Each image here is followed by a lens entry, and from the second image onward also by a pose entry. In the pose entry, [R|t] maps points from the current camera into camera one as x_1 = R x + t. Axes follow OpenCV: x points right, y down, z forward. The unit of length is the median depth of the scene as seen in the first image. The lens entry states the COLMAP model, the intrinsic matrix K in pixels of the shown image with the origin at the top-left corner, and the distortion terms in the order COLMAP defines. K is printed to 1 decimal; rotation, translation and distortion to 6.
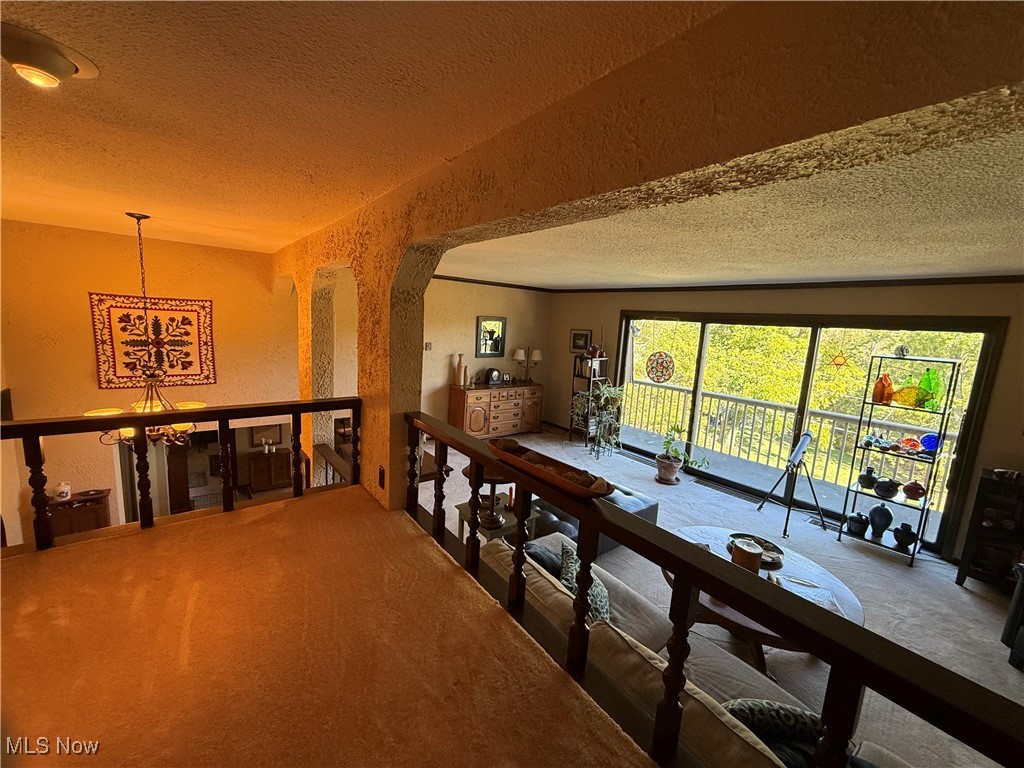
lens RADIAL K [[408.2, 0, 511.3], [0, 408.2, 383.3], [0, 0, 1]] dist [0.000391, -0.000520]
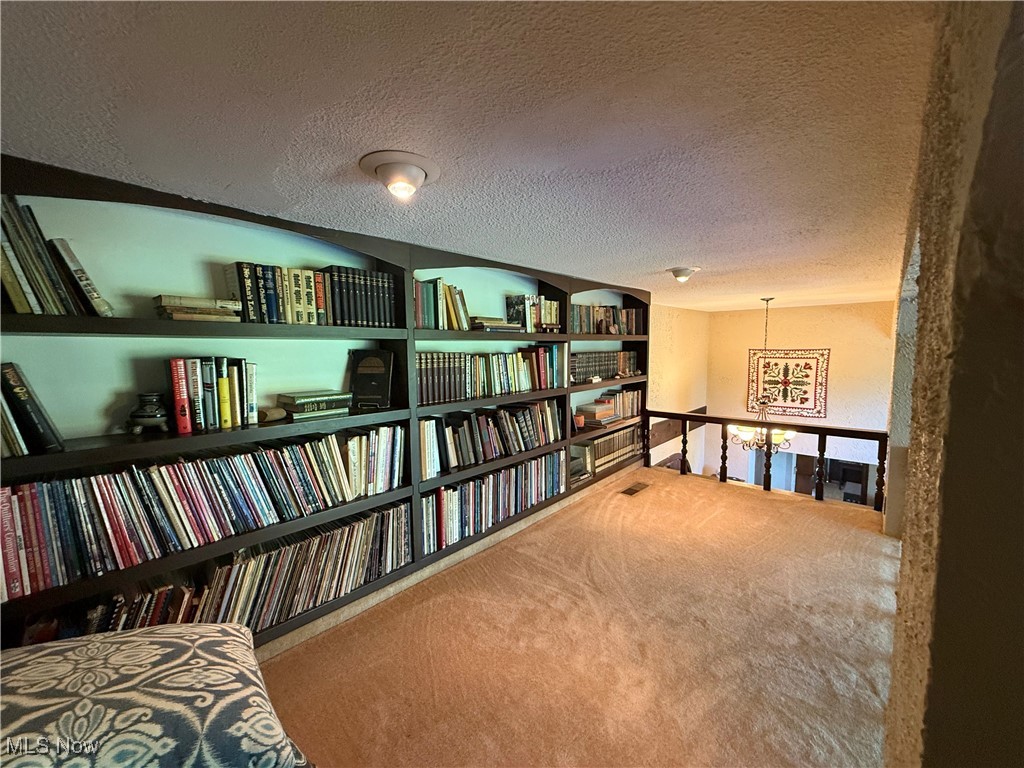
lens RADIAL K [[408.2, 0, 510.7], [0, 408.2, 385.7], [0, 0, 1]] dist [0.000391, -0.000520]
pose [[0.166073, 0.028866, -0.985691, 0.315248], [-0.131376, 0.991309, 0.006896, 0.021514], [0.977323, 0.128350, 0.168422, -0.114908]]
